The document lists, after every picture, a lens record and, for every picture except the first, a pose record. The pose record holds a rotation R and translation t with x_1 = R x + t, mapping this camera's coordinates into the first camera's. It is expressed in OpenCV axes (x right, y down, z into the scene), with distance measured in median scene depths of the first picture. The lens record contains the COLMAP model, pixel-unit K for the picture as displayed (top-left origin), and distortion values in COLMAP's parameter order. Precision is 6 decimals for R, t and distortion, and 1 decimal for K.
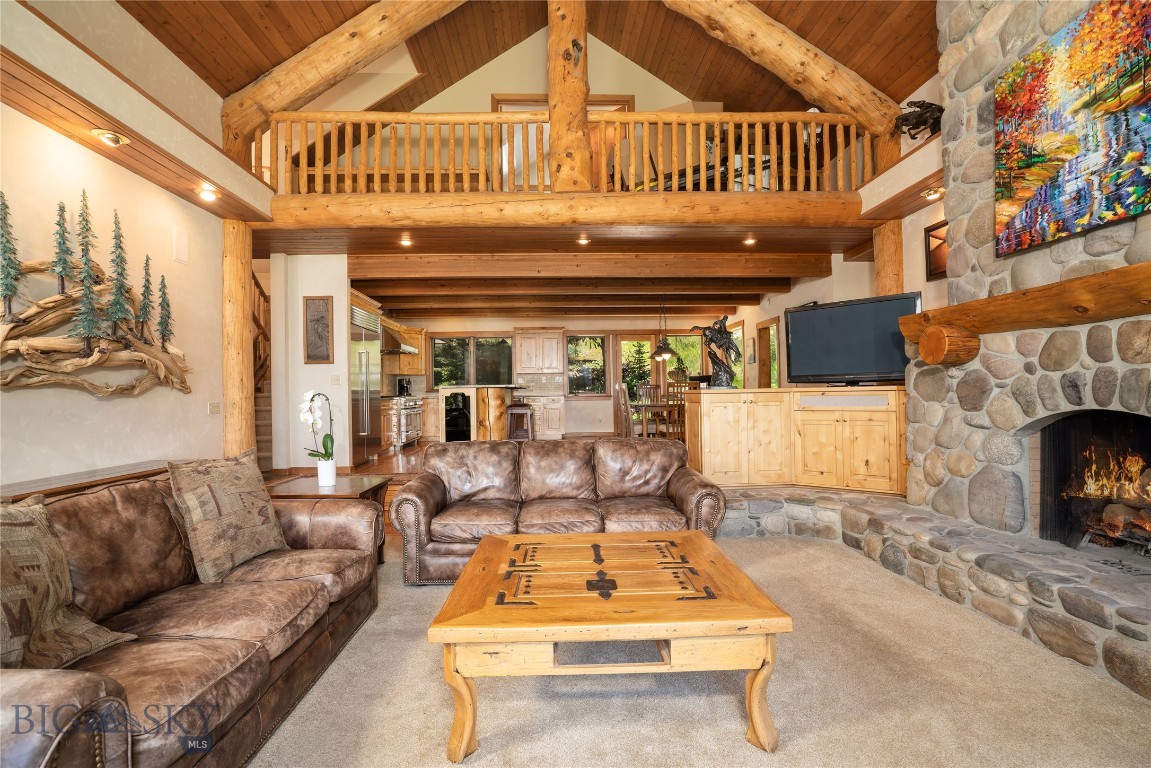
lens RADIAL K [[532.2, 0, 575.5], [0, 532.2, 384.0], [0, 0, 1]] dist [-0.047866, 0.018811]
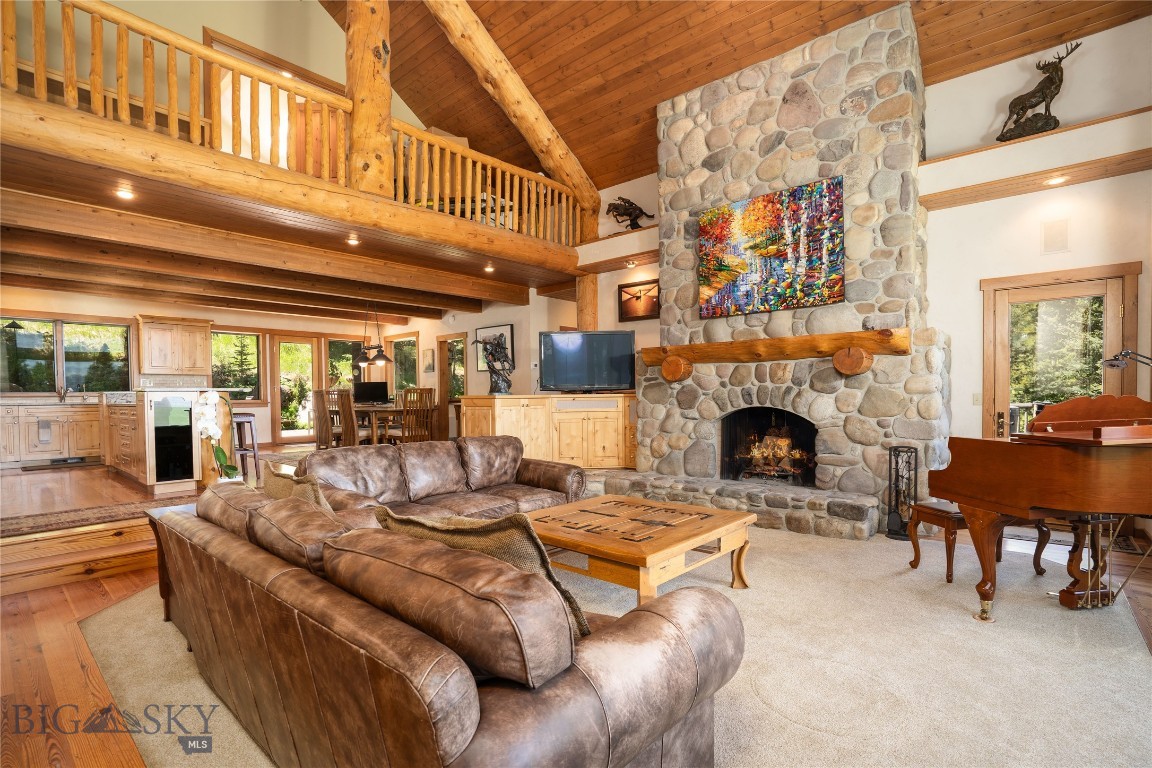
lens RADIAL K [[545.4, 0, 556.9], [0, 545.4, 404.1], [0, 0, 1]] dist [-0.044166, 0.000546]
pose [[0.709832, -0.003073, 0.704364, -0.744052], [-0.012723, 0.999771, 0.017184, 0.010741], [-0.704256, -0.021159, 0.709631, 0.061319]]
